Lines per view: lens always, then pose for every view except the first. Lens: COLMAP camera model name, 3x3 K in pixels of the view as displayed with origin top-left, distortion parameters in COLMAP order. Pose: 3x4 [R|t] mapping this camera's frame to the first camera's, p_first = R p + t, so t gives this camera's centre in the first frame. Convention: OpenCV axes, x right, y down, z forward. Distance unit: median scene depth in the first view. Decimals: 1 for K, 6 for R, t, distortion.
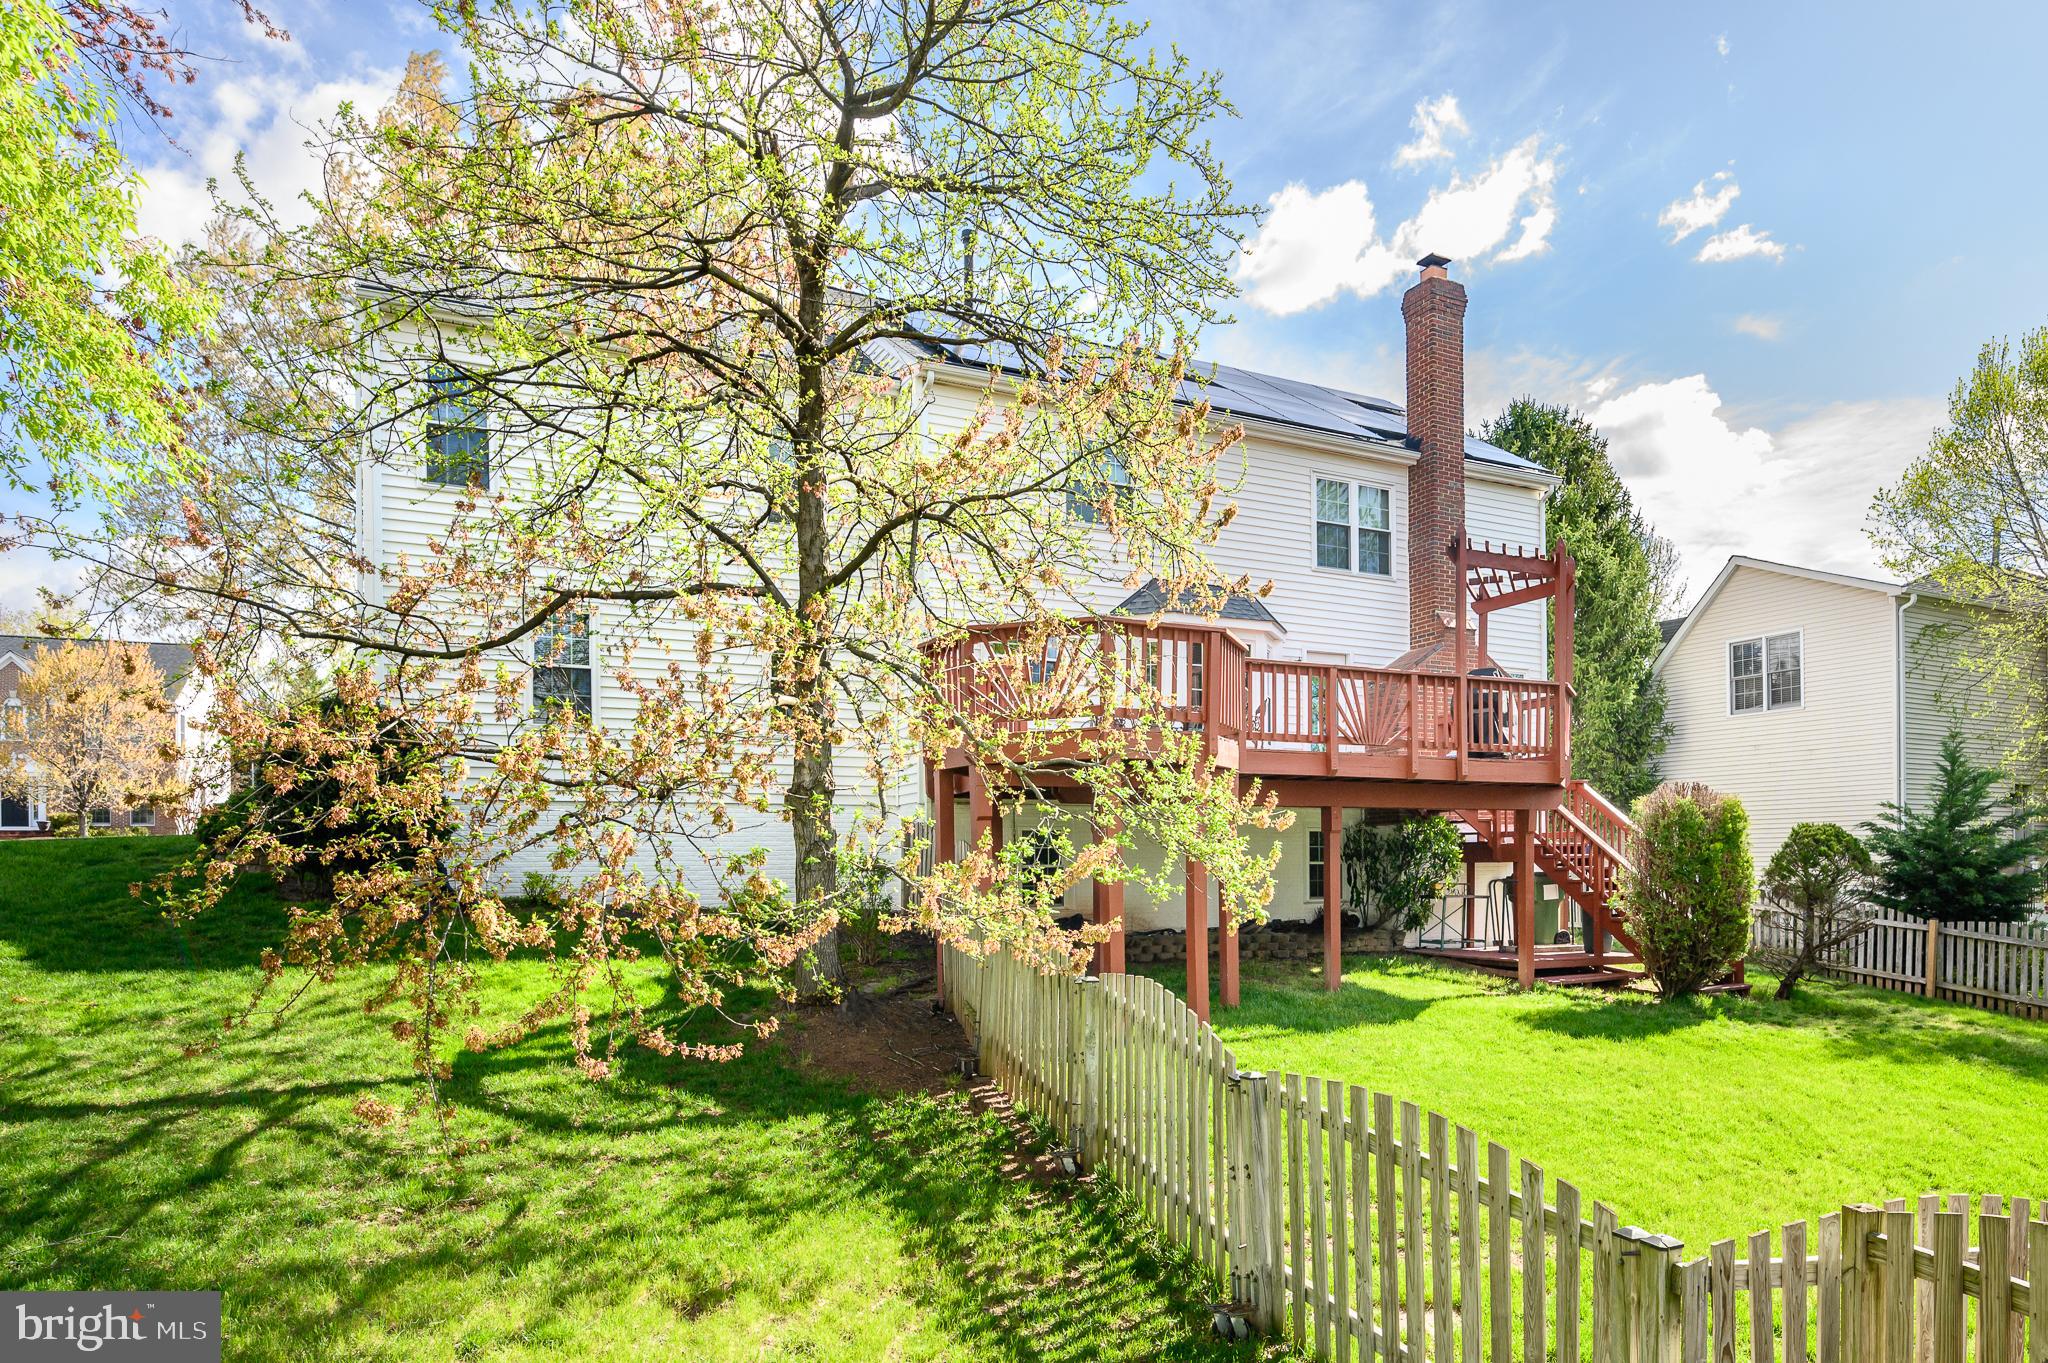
lens RADIAL K [[1116.3, 0, 1026.1], [0, 1116.3, 681.0], [0, 0, 1]] dist [-0.000096, 0.000000]
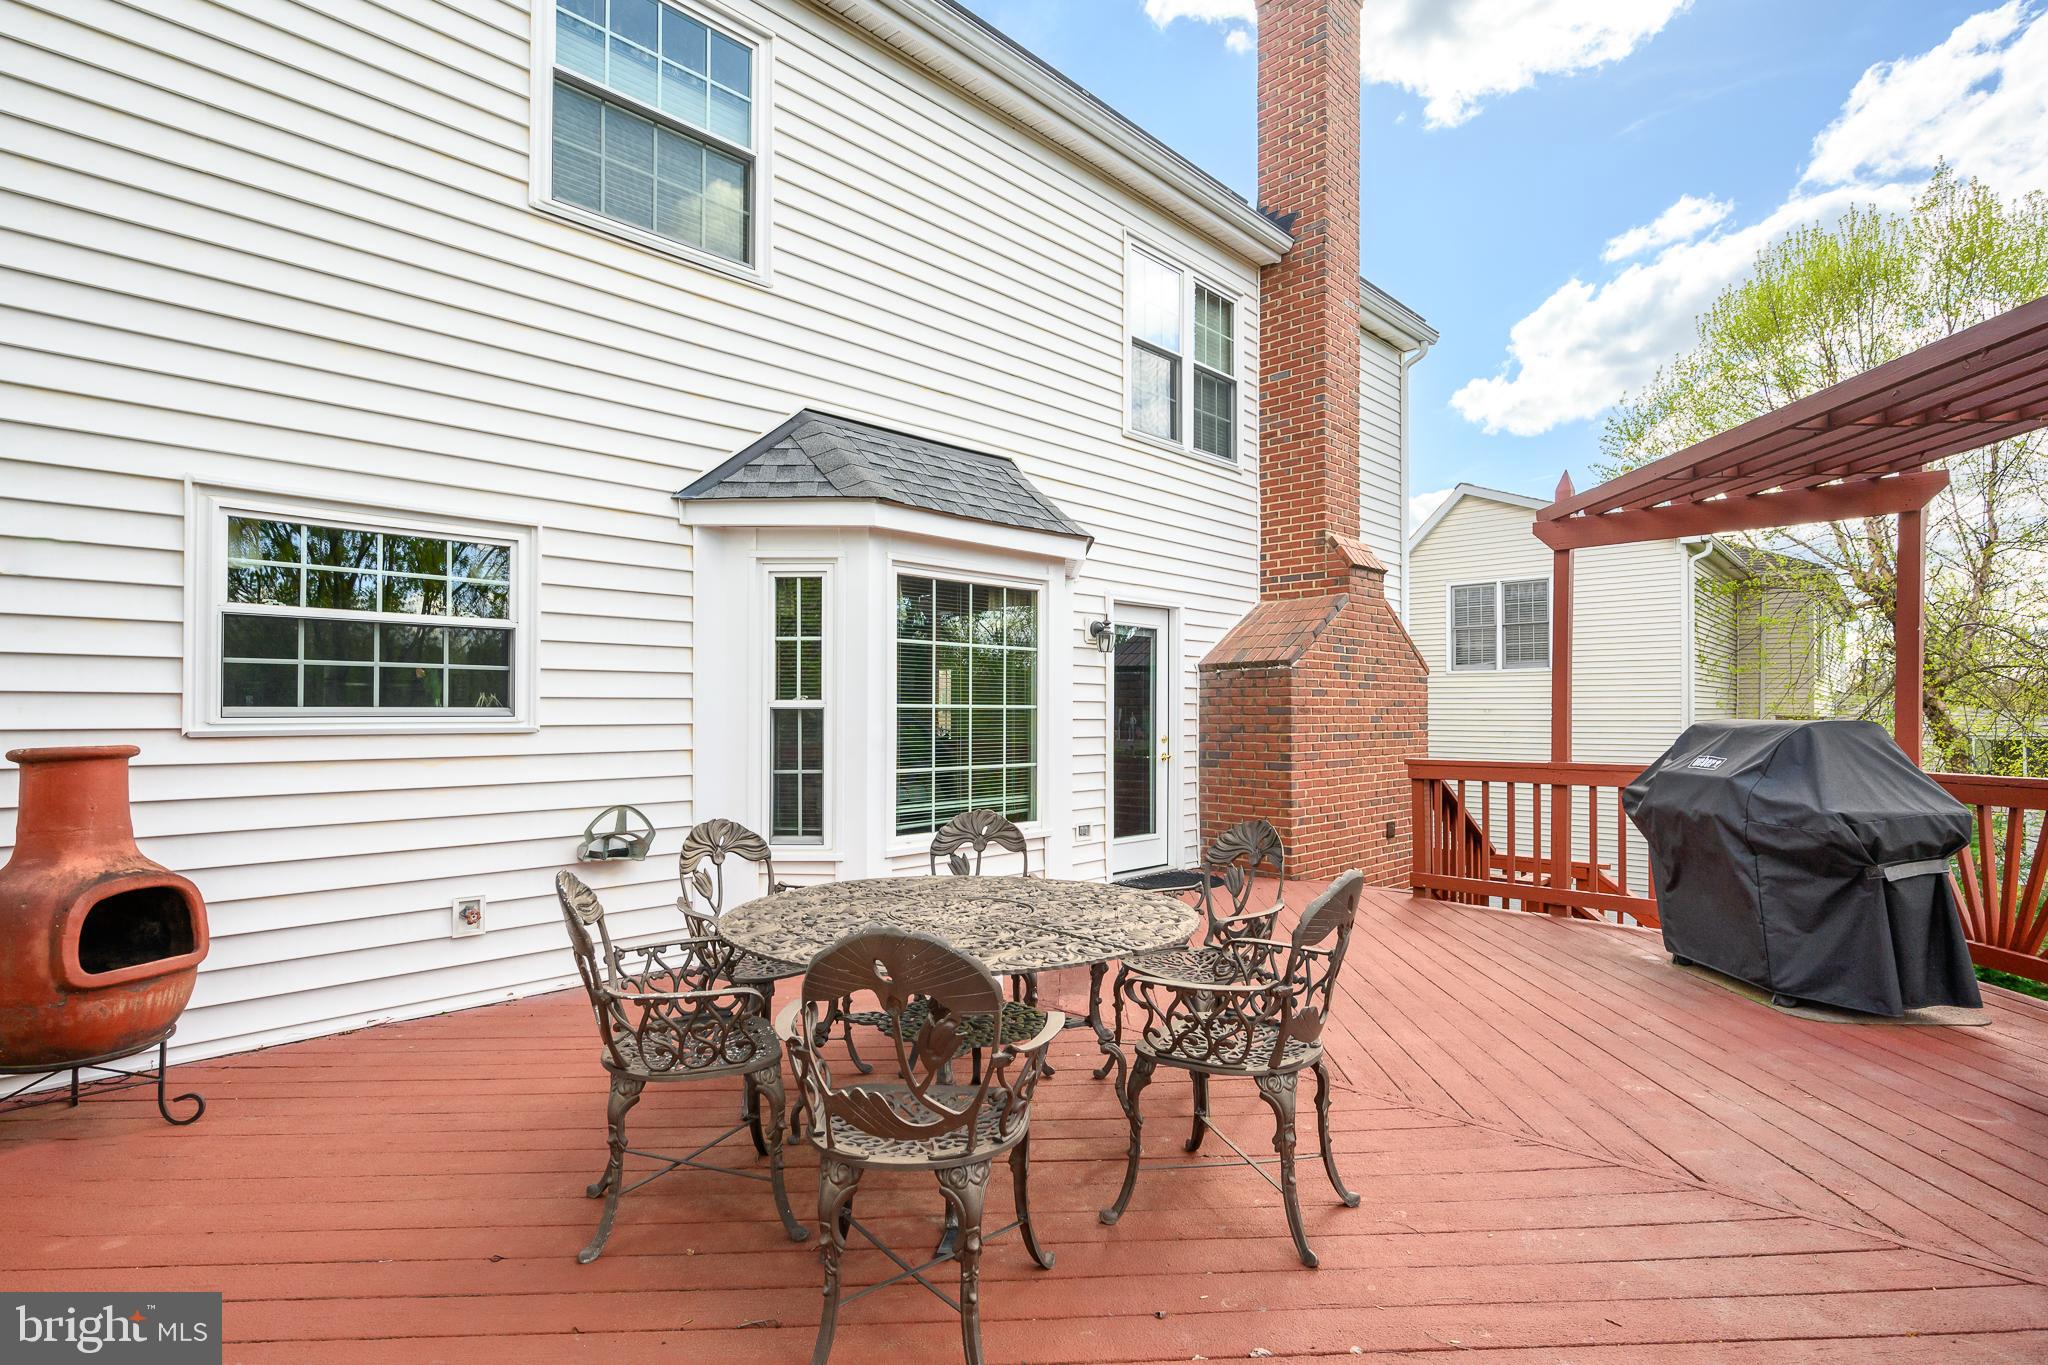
lens RADIAL K [[1011.1, 0, 1022.0], [0, 1011.1, 685.5], [0, 0, 1]] dist [0.001632, 0.000027]
pose [[0.930472, 0.002685, 0.366353, 0.052980], [-0.043374, 0.993748, 0.102880, -0.032385], [-0.363786, -0.111617, 0.924771, 0.568353]]
